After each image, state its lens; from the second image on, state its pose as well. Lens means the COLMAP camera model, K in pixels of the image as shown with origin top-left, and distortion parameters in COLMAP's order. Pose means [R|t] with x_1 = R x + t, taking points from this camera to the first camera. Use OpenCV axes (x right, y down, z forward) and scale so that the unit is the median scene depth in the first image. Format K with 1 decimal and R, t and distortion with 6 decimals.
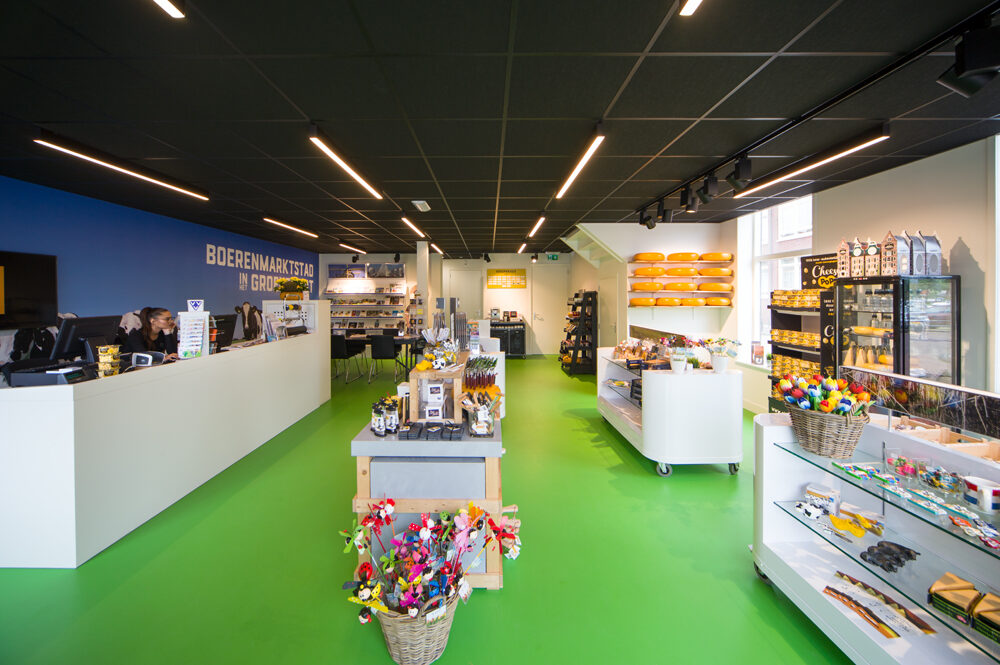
lens RADIAL K [[350.1, 0, 483.9], [0, 350.1, 293.7], [0, 0, 1]] dist [-0.009774, 0.000149]
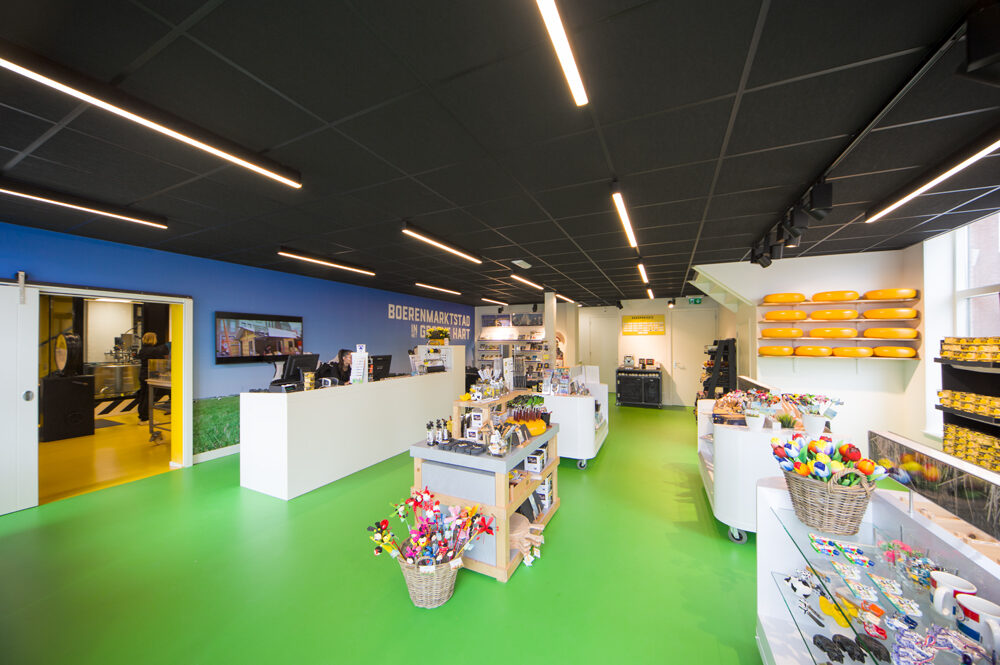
lens RADIAL K [[338.1, 0, 501.5], [0, 338.1, 335.1], [0, 0, 1]] dist [-0.009428, -0.000012]
pose [[0.909601, -0.003587, -0.415467, 0.181482], [-0.002196, 0.999907, -0.013441, -0.002592], [0.415477, 0.013138, 0.909509, -0.033154]]
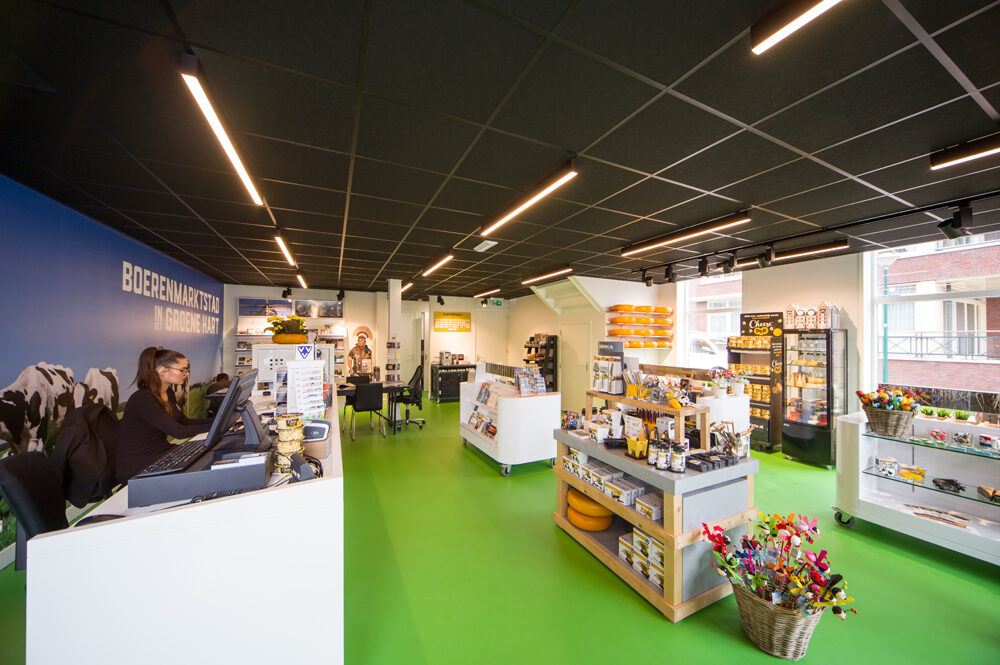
lens RADIAL K [[338.1, 0, 501.5], [0, 338.1, 335.1], [0, 0, 1]] dist [-0.009428, -0.000012]
pose [[0.903788, 0.008838, 0.427890, -0.448028], [-0.007052, 0.999959, -0.005759, -0.000451], [-0.427923, 0.002187, 0.903813, 0.112065]]
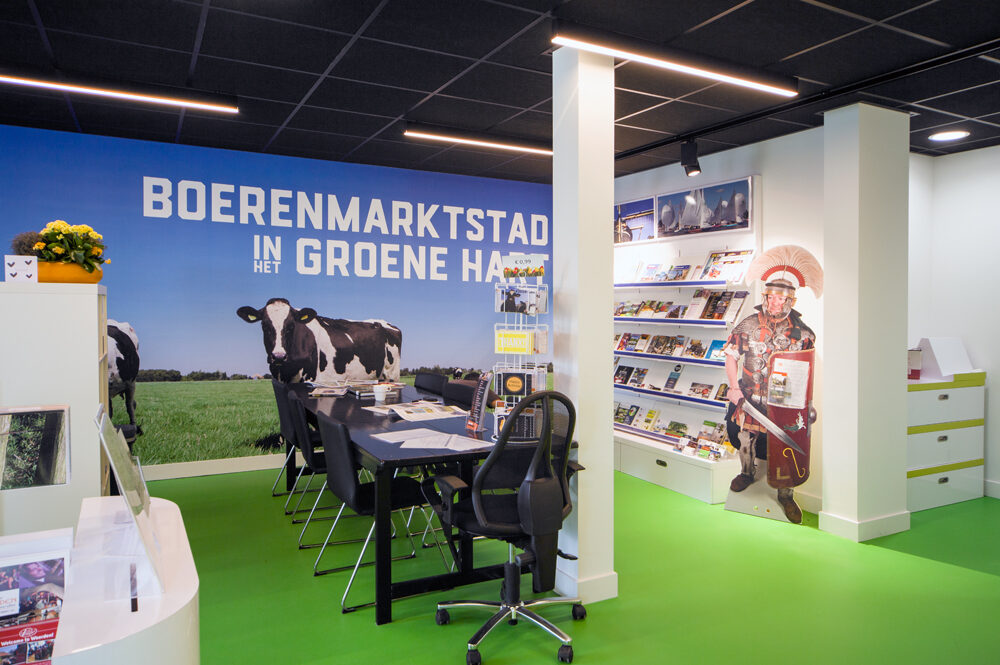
lens RADIAL K [[665.9, 0, 500.6], [0, 665.9, 301.4], [0, 0, 1]] dist [-0.000797, -0.000085]
pose [[0.476835, 0.001276, -0.878992, 0.300960], [-0.007873, 0.999965, -0.002820, 0.036098], [0.878958, 0.008265, 0.476828, 1.087336]]
